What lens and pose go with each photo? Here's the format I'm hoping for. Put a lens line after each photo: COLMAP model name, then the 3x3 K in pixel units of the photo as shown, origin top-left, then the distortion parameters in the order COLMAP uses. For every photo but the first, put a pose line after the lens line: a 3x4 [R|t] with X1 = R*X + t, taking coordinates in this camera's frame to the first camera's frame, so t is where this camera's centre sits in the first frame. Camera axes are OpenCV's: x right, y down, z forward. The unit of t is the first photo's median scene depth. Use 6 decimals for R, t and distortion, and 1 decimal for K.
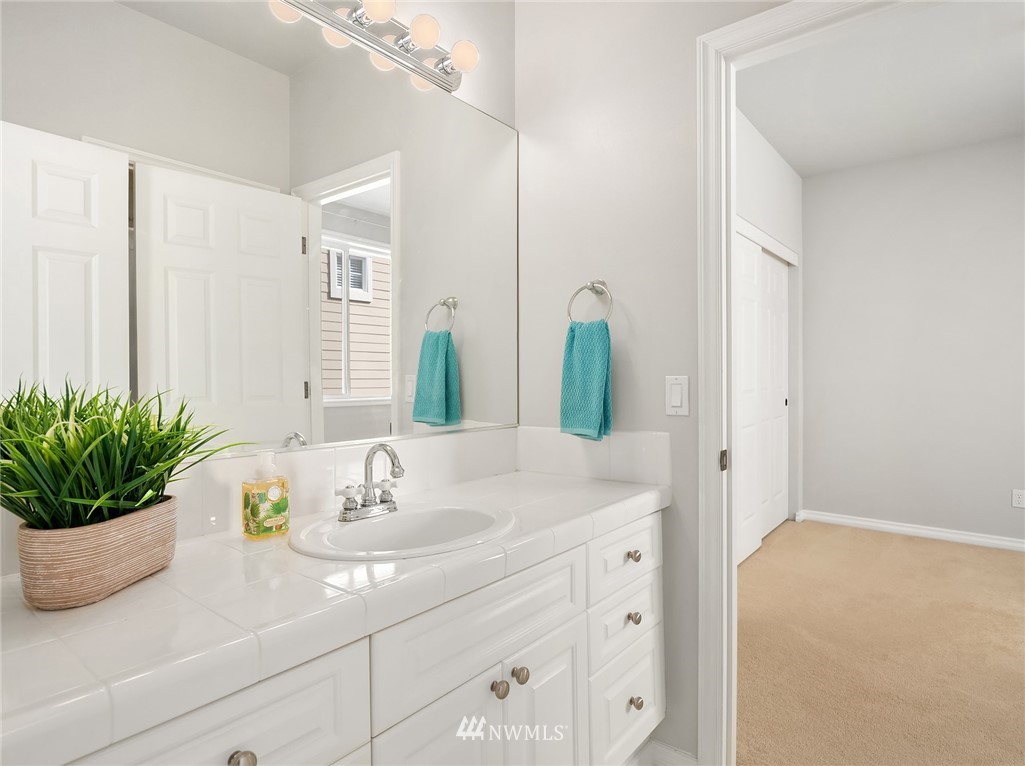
lens RADIAL K [[572.0, 0, 514.5], [0, 572.0, 380.7], [0, 0, 1]] dist [0.000772, 0.000033]
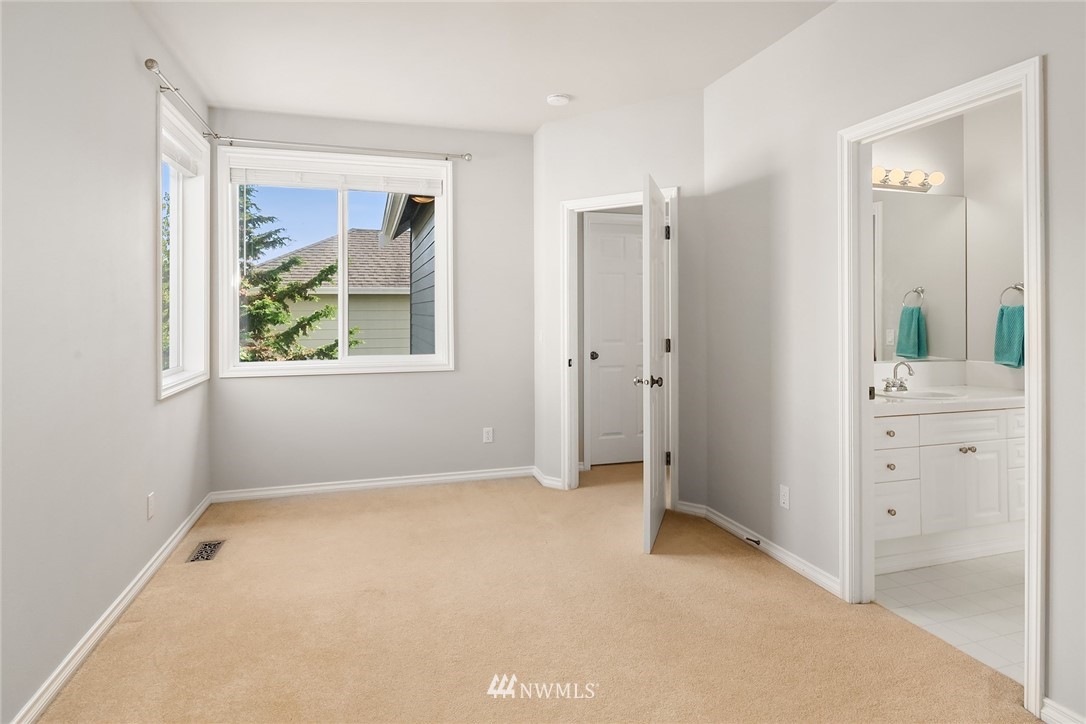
lens RADIAL K [[592.0, 0, 535.4], [0, 592.0, 314.8], [0, 0, 1]] dist [-0.013608, -0.001582]
pose [[0.823771, 0.000142, -0.566923, -0.069241], [-0.003333, 0.999984, -0.004593, -0.055649], [0.566913, 0.005673, 0.823758, -1.421941]]
